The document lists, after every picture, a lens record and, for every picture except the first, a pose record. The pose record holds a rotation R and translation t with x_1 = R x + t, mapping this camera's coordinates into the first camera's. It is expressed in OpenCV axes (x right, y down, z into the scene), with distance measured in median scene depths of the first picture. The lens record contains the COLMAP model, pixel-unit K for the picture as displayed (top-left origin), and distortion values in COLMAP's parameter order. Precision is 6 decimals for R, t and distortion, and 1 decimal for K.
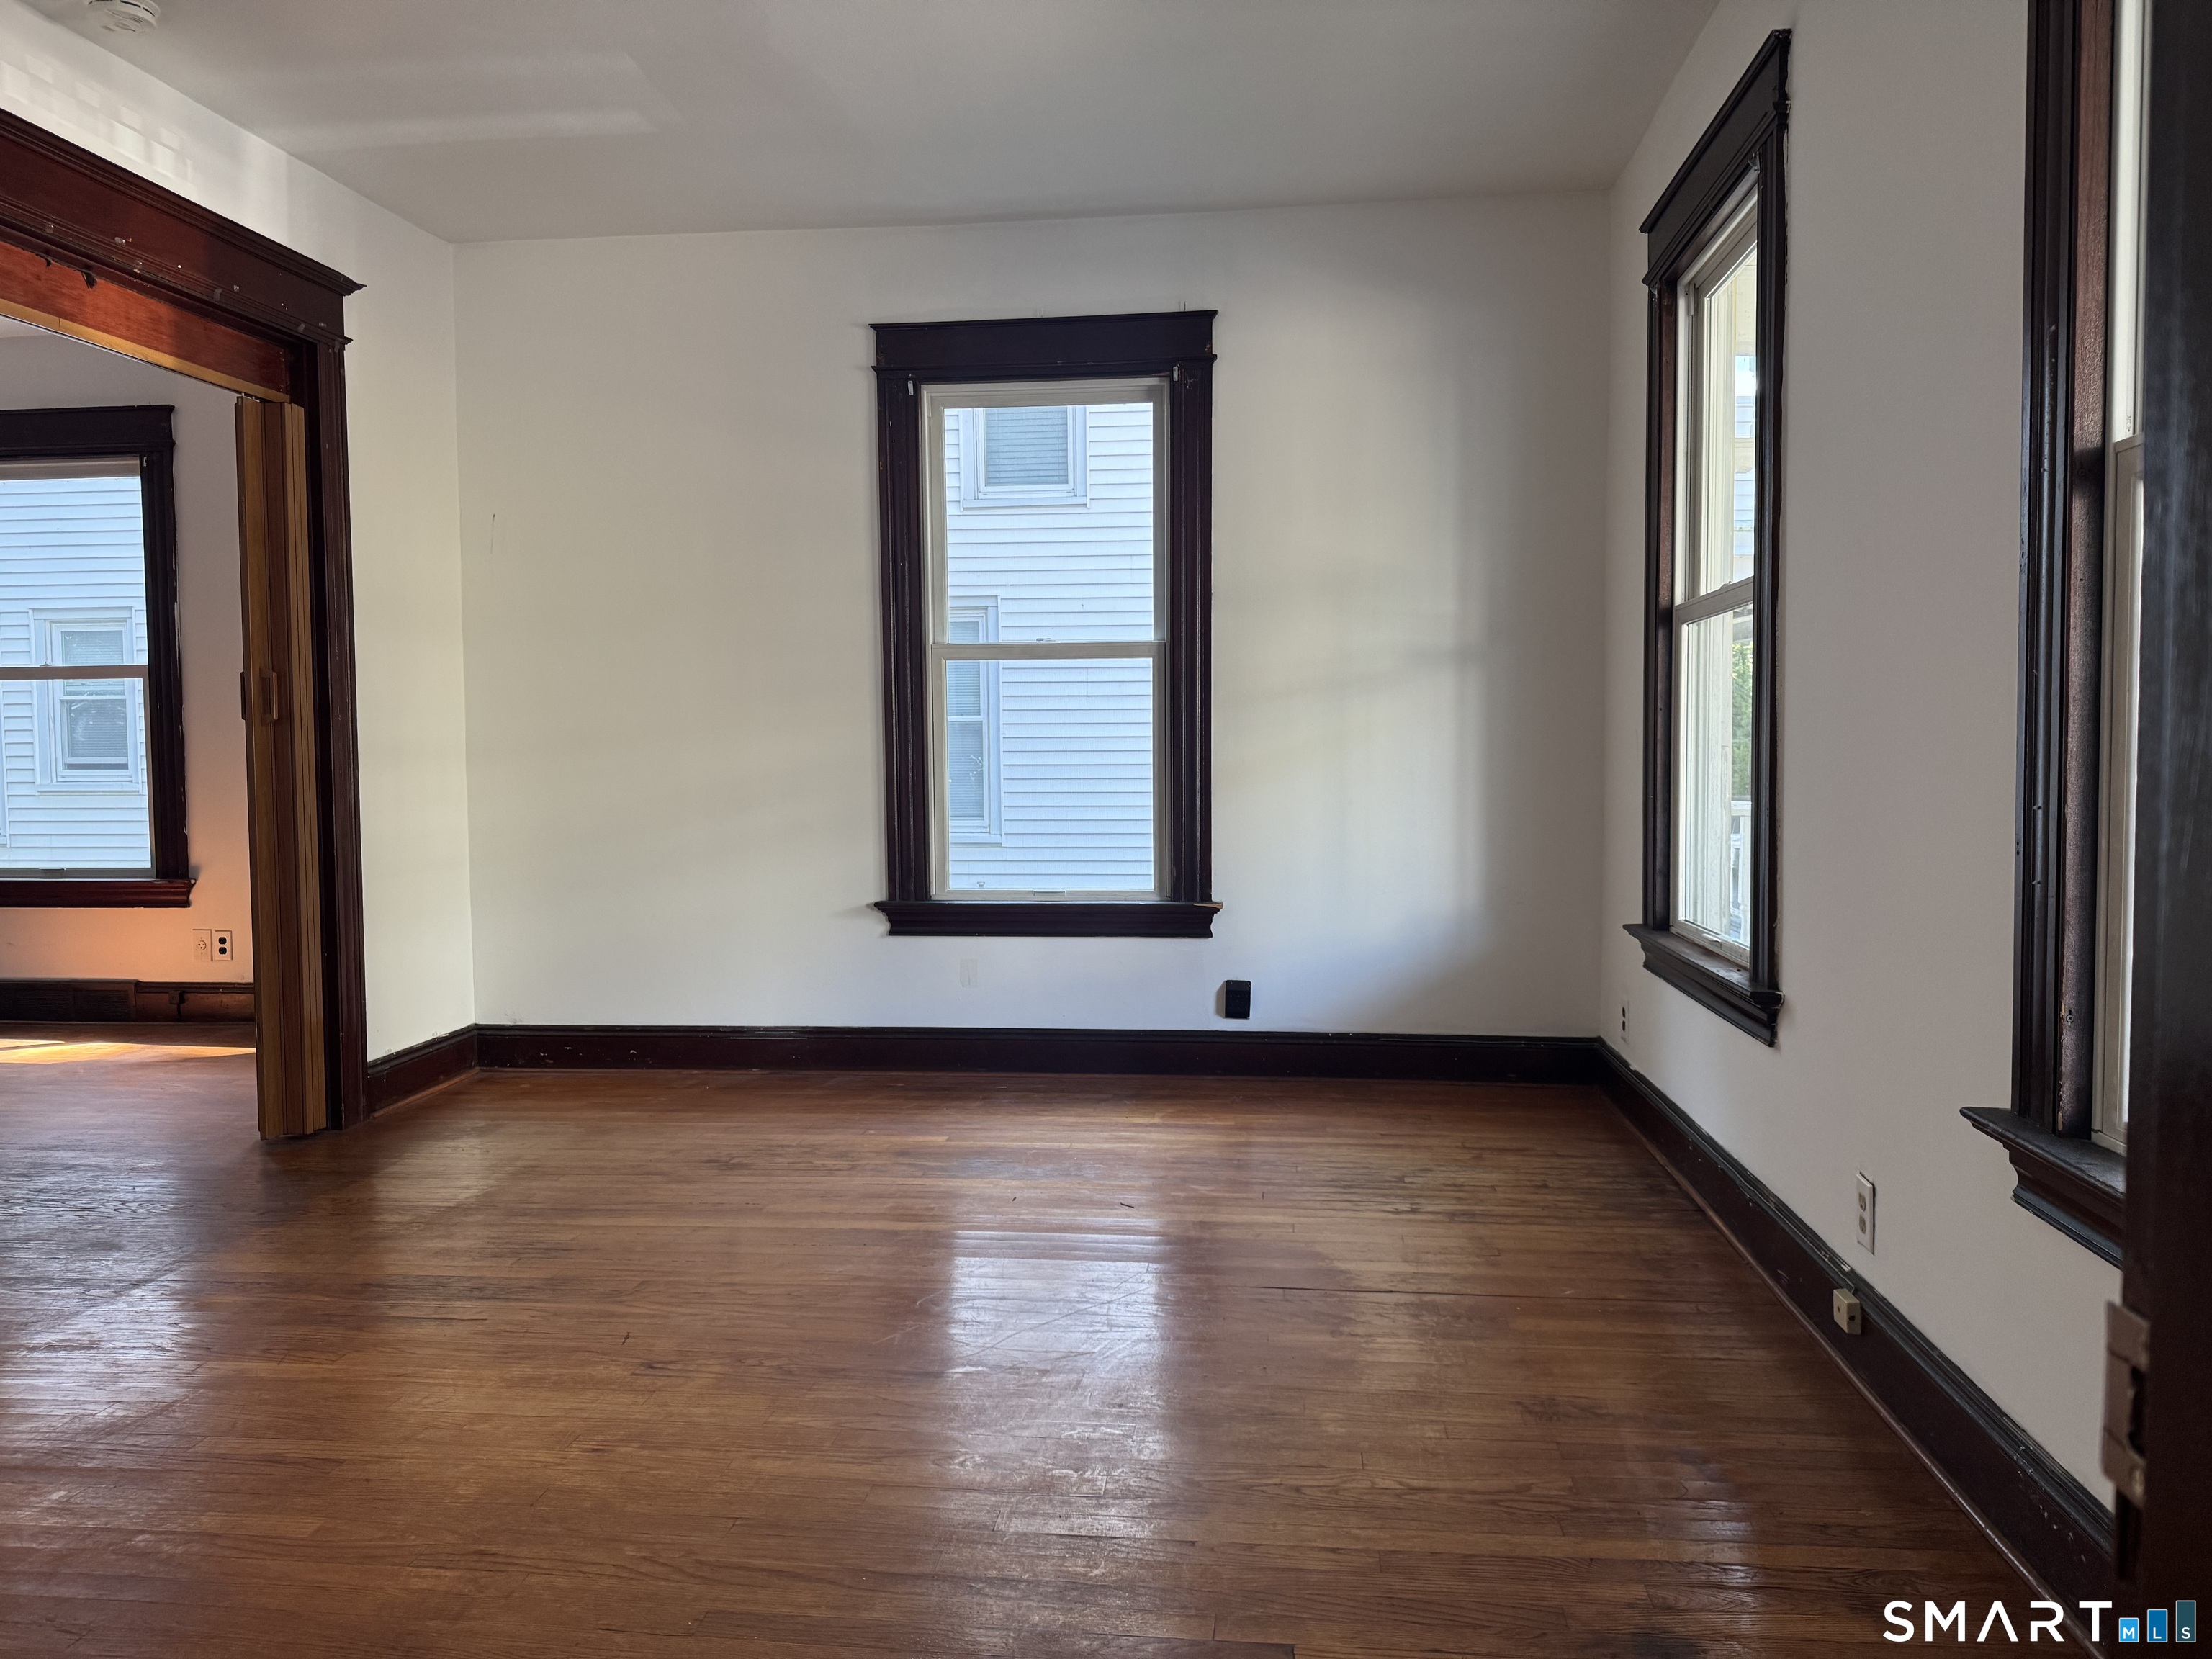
lens RADIAL K [[1547.8, 0, 1106.0], [0, 1547.8, 829.5], [0, 0, 1]] dist [0.004451, 0.001748]
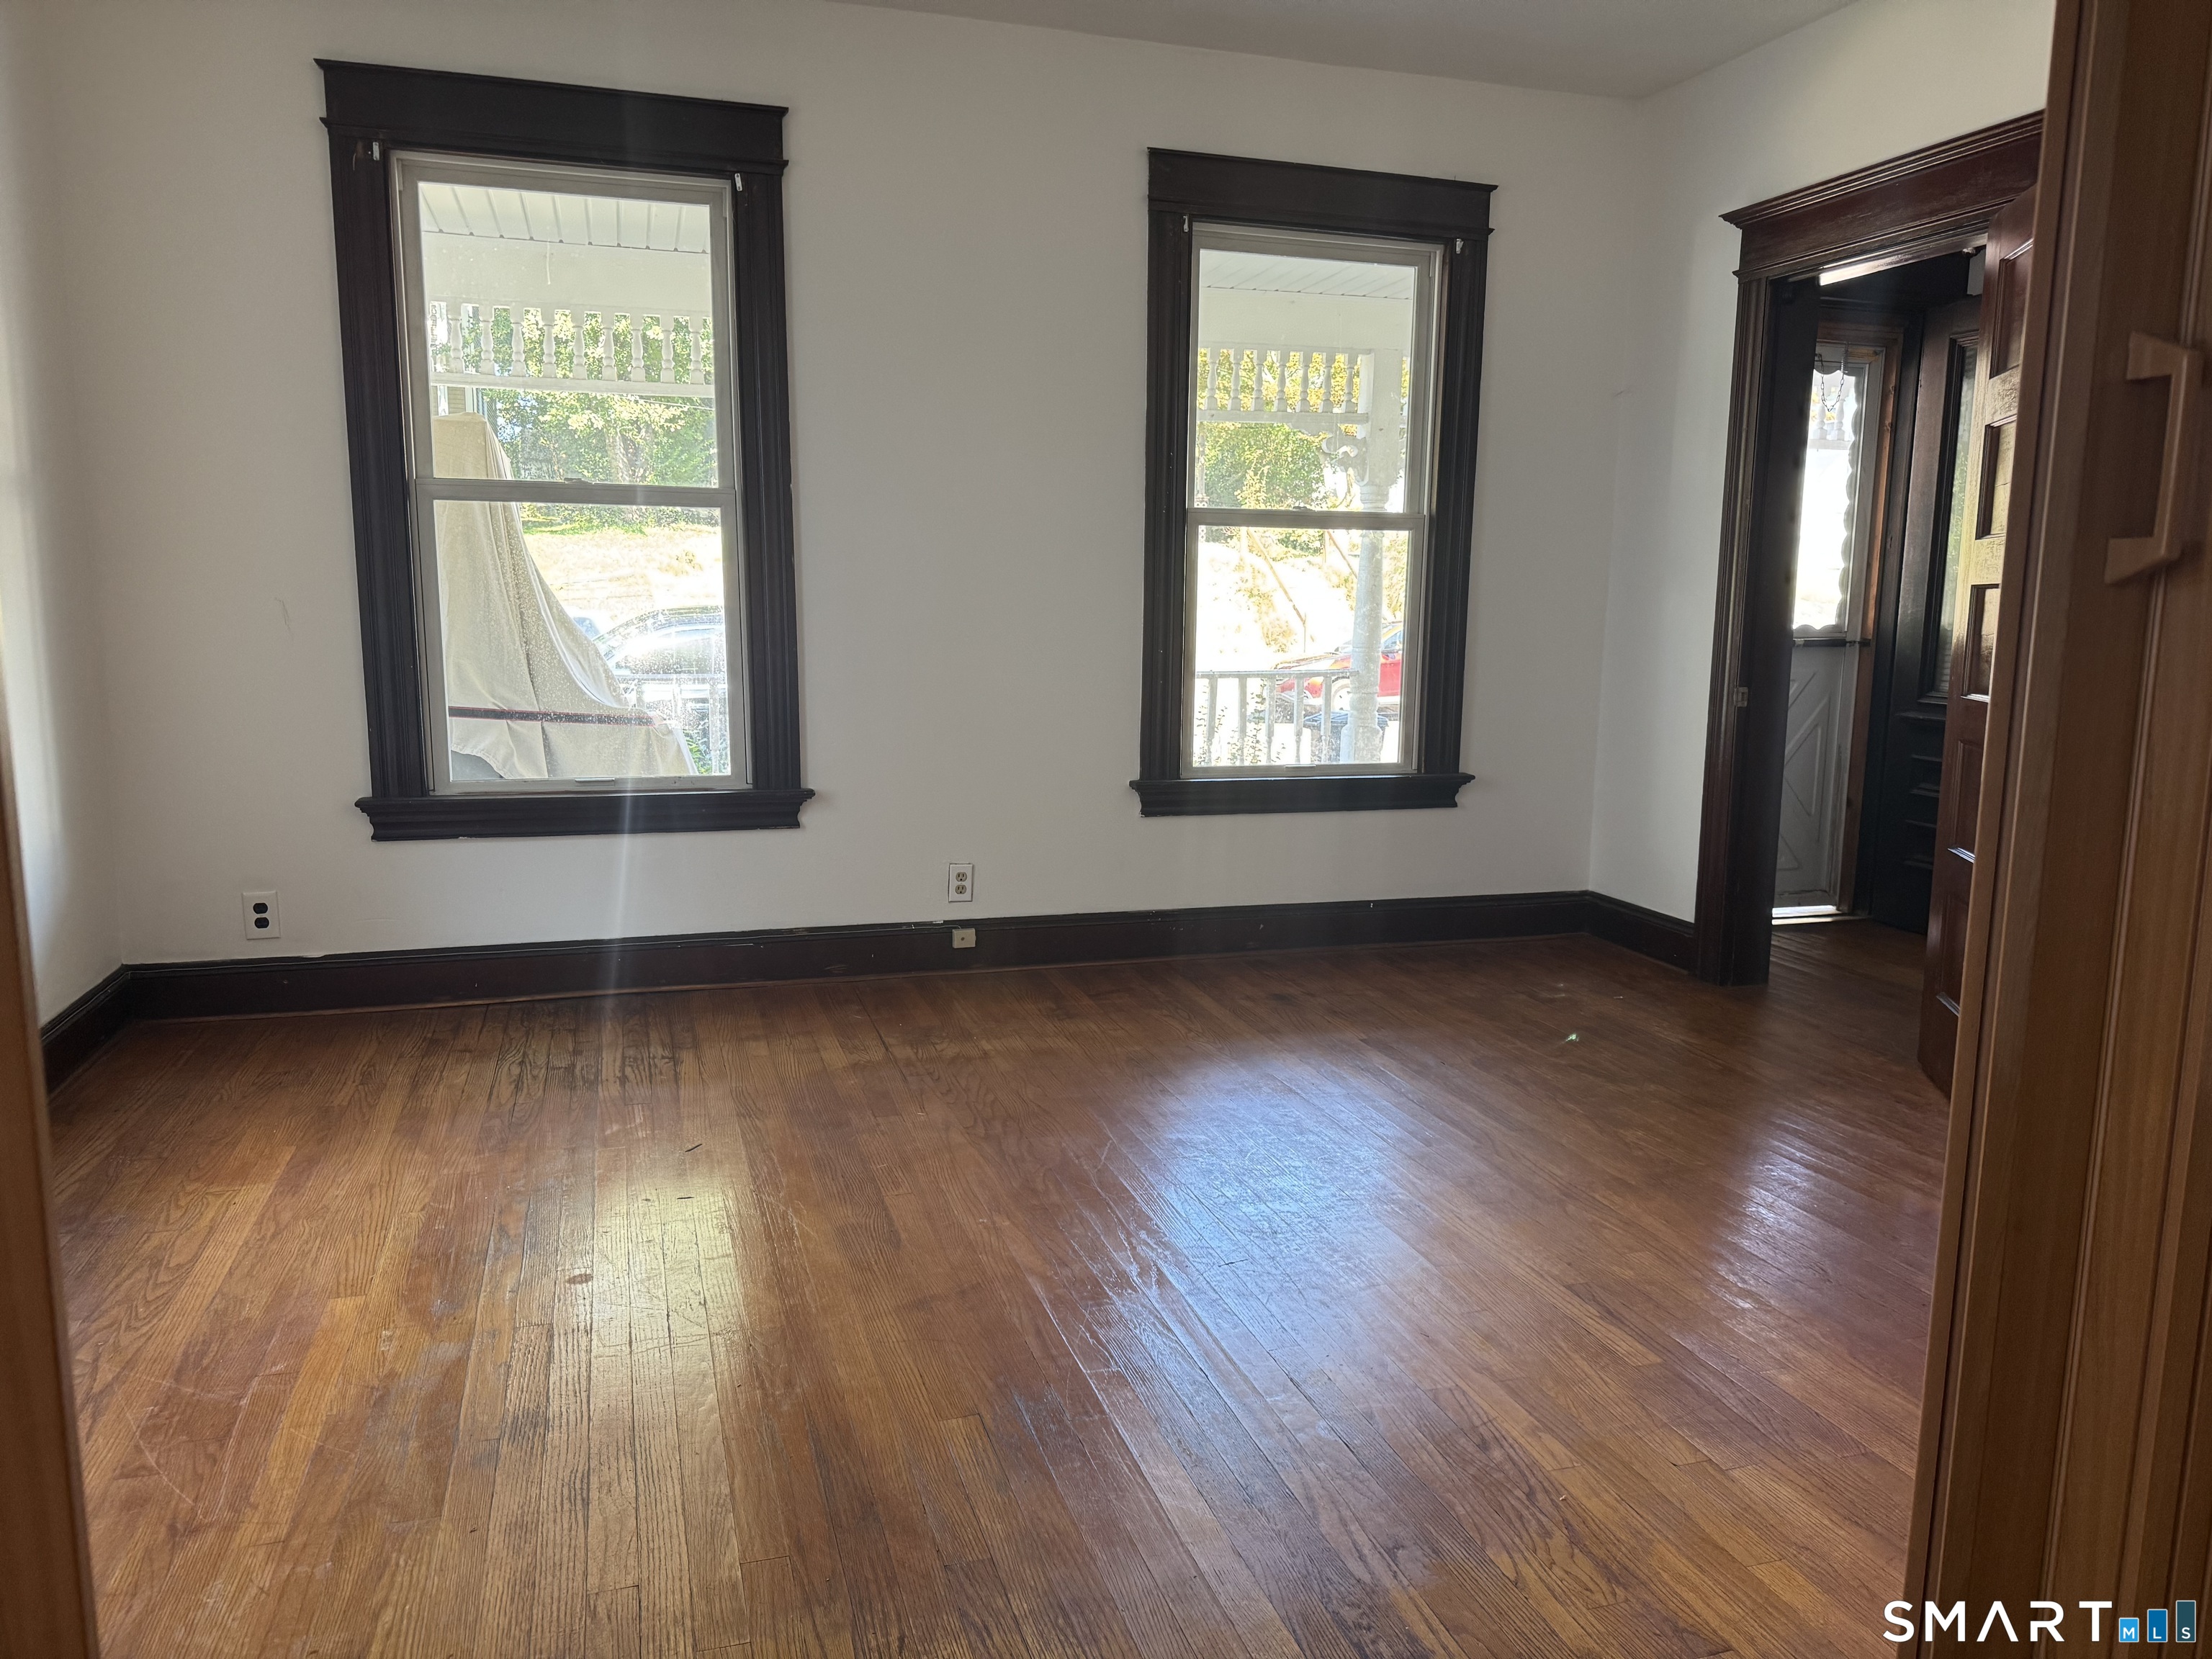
lens RADIAL K [[1547.8, 0, 1106.0], [0, 1547.8, 829.5], [0, 0, 1]] dist [0.004451, 0.001748]
pose [[-0.413885, -0.136721, 0.900004, -1.000628], [0.042947, 0.984624, 0.169326, -0.090678], [-0.909315, 0.108734, -0.401650, 1.305591]]
